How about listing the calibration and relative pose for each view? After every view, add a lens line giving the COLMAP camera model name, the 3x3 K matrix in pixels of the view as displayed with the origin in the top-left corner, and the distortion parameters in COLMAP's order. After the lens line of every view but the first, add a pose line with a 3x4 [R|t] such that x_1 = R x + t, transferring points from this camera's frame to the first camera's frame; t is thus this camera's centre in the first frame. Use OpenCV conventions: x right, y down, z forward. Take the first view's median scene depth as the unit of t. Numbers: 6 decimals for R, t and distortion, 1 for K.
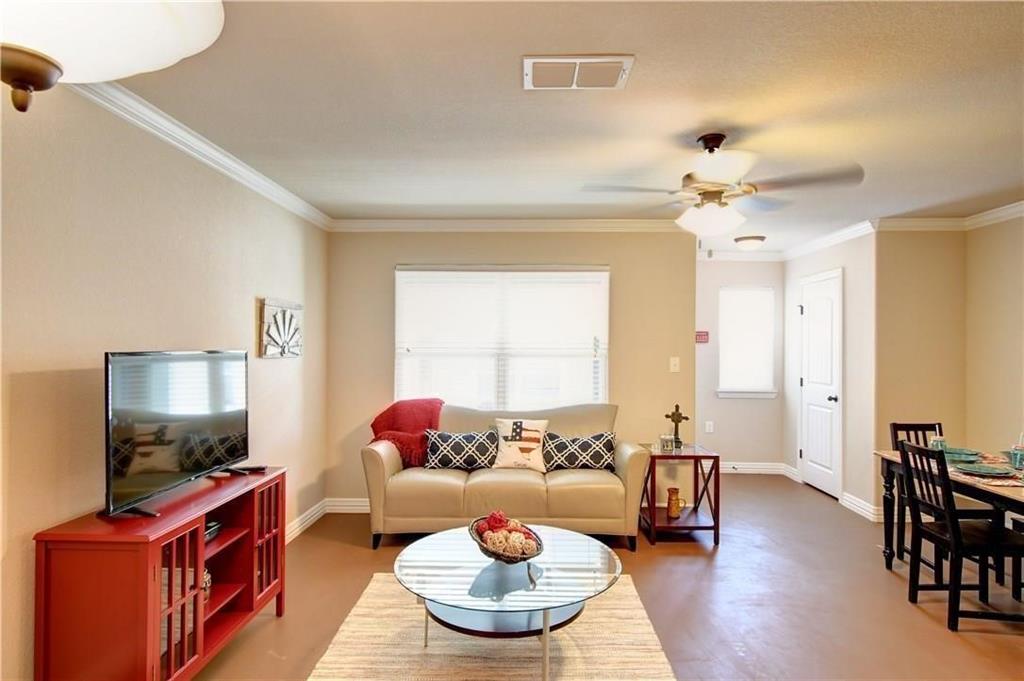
lens RADIAL K [[566.2, 0, 515.8], [0, 566.2, 343.1], [0, 0, 1]] dist [0.004360, -0.003571]
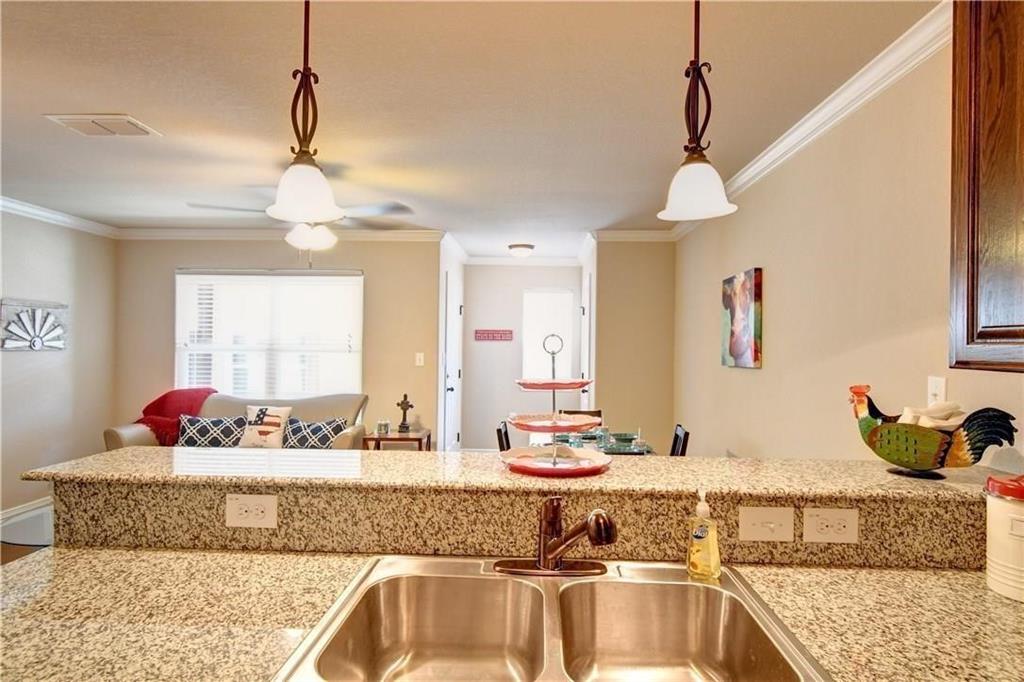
lens RADIAL K [[566.2, 0, 515.8], [0, 566.2, 343.6], [0, 0, 1]] dist [0.004360, -0.003571]
pose [[0.999973, 0.005566, -0.004883, 0.525078], [-0.005551, 0.999980, 0.003113, 0.002413], [0.004900, -0.003085, 0.999983, -0.137319]]
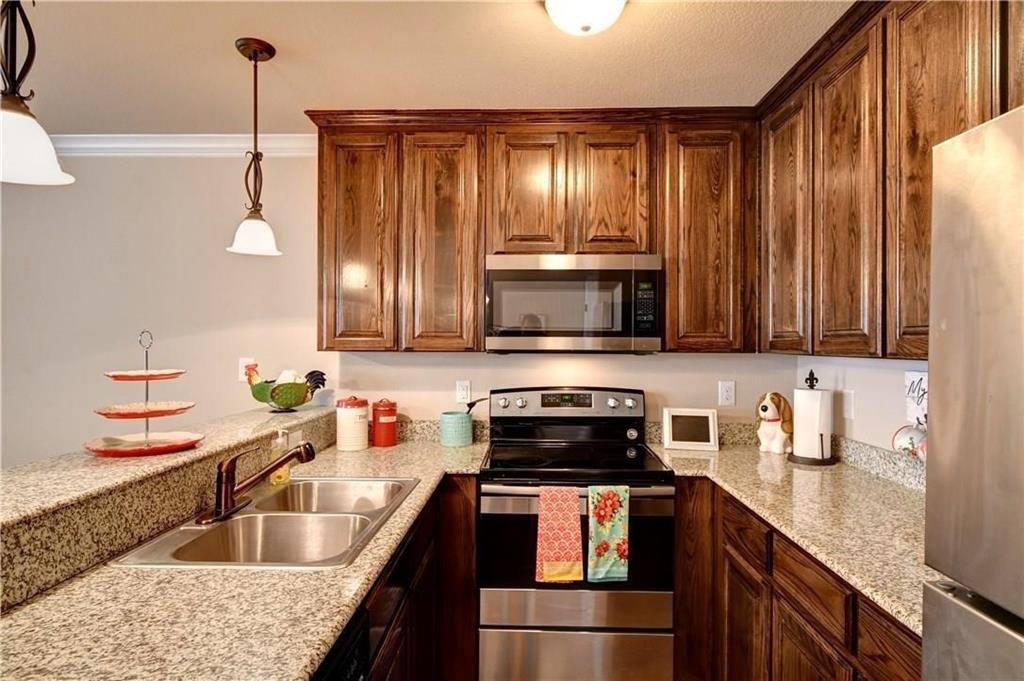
lens RADIAL K [[566.2, 0, 515.8], [0, 566.2, 343.1], [0, 0, 1]] dist [0.004360, -0.003571]
pose [[-0.004744, -0.005873, 0.999971, 0.150565], [-0.009921, 0.999934, 0.005826, 0.001268], [-0.999940, -0.009893, -0.004802, -0.038440]]
